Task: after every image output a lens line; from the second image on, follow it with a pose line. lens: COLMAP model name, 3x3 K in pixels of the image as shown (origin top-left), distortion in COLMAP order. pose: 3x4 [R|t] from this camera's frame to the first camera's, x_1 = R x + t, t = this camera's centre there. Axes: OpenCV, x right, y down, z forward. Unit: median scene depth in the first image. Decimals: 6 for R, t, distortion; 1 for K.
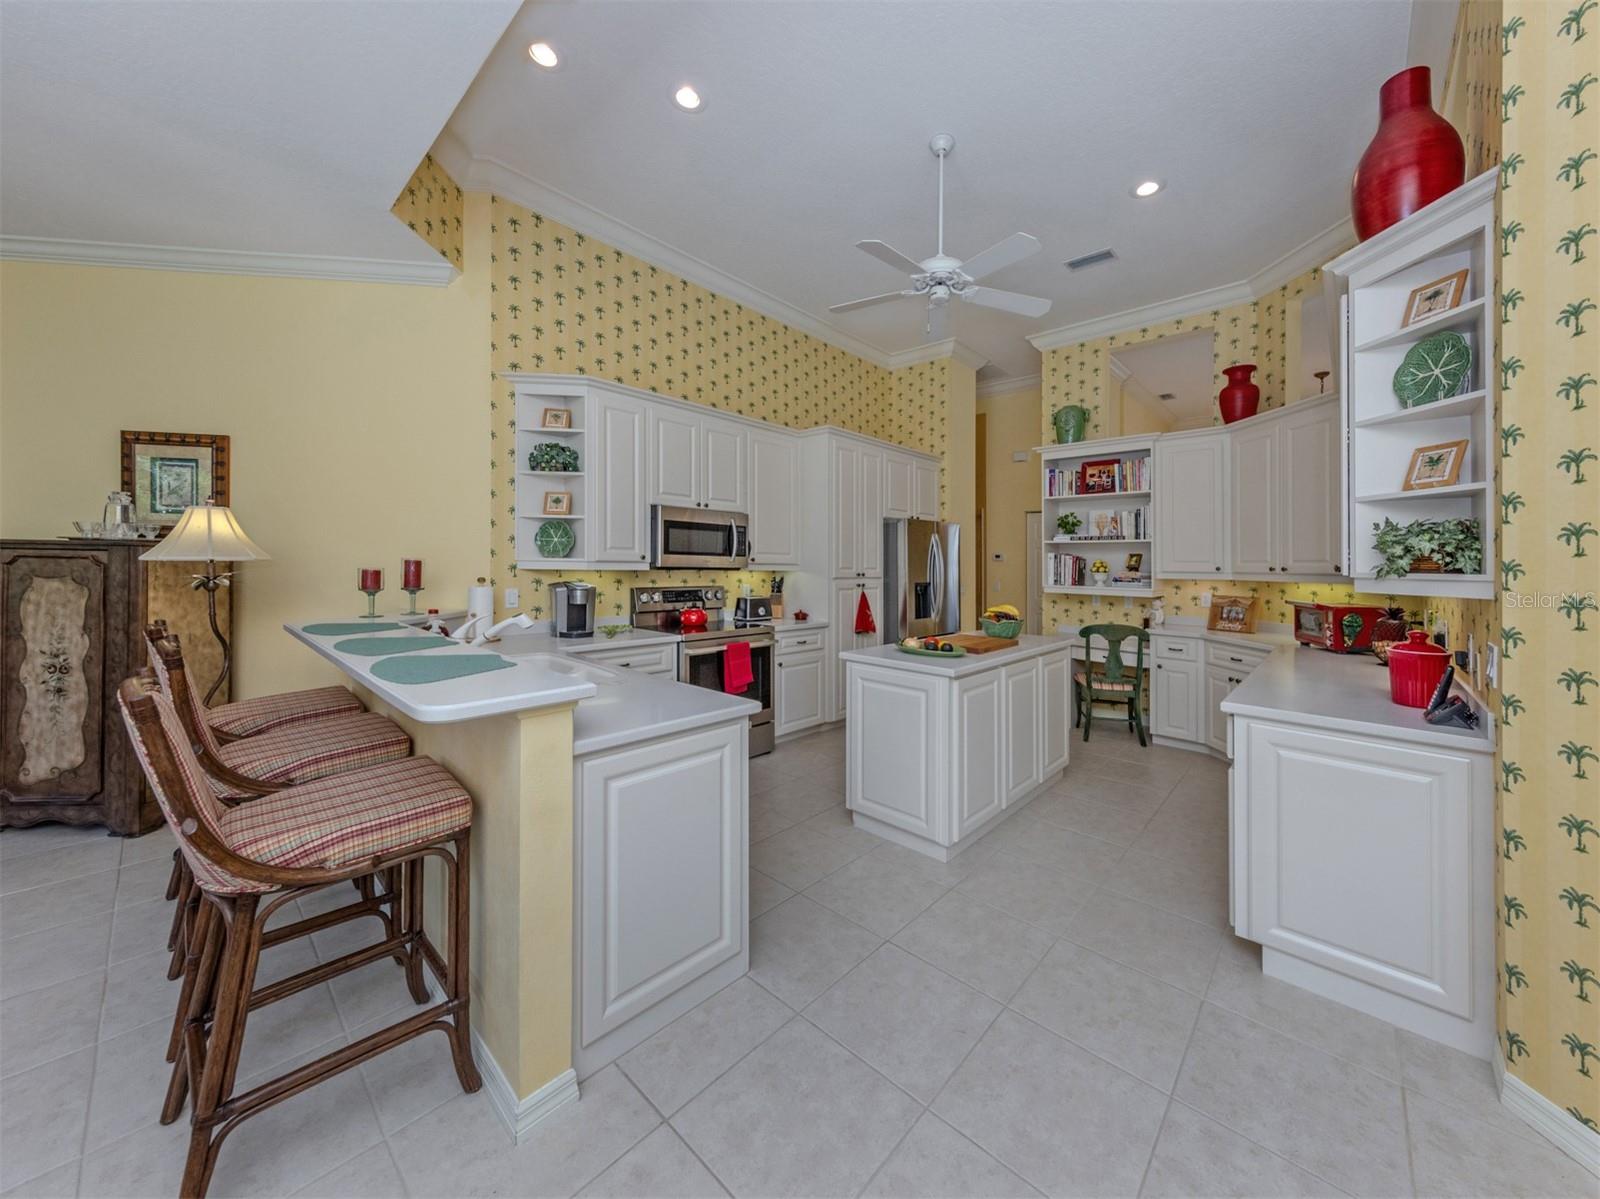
lens RADIAL K [[572.6, 0, 806.8], [0, 572.6, 592.0], [0, 0, 1]] dist [0.000824, 0.000016]
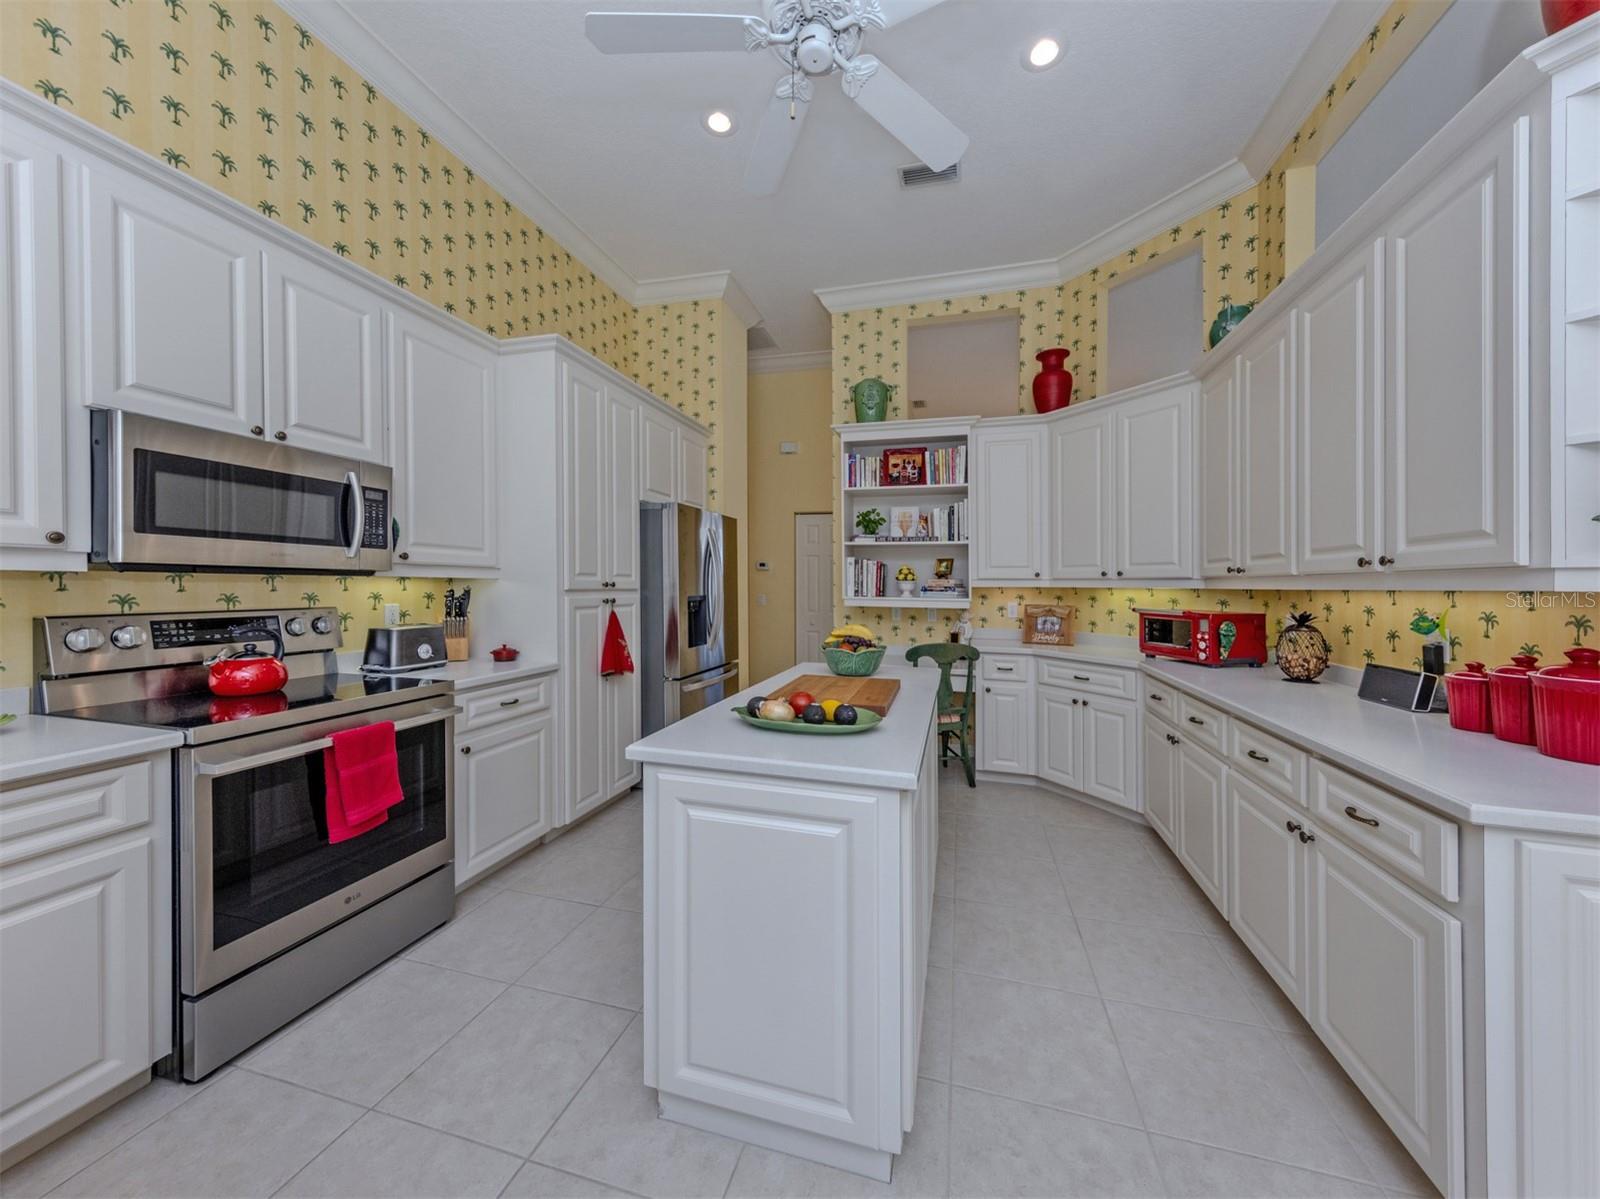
lens RADIAL K [[572.6, 0, 806.8], [0, 572.6, 592.0], [0, 0, 1]] dist [0.000824, 0.000016]
pose [[0.877041, -0.010242, 0.480307, -0.022367], [0.024483, 0.999426, -0.023394, -0.001590], [-0.479792, 0.032276, 0.876789, 0.358938]]
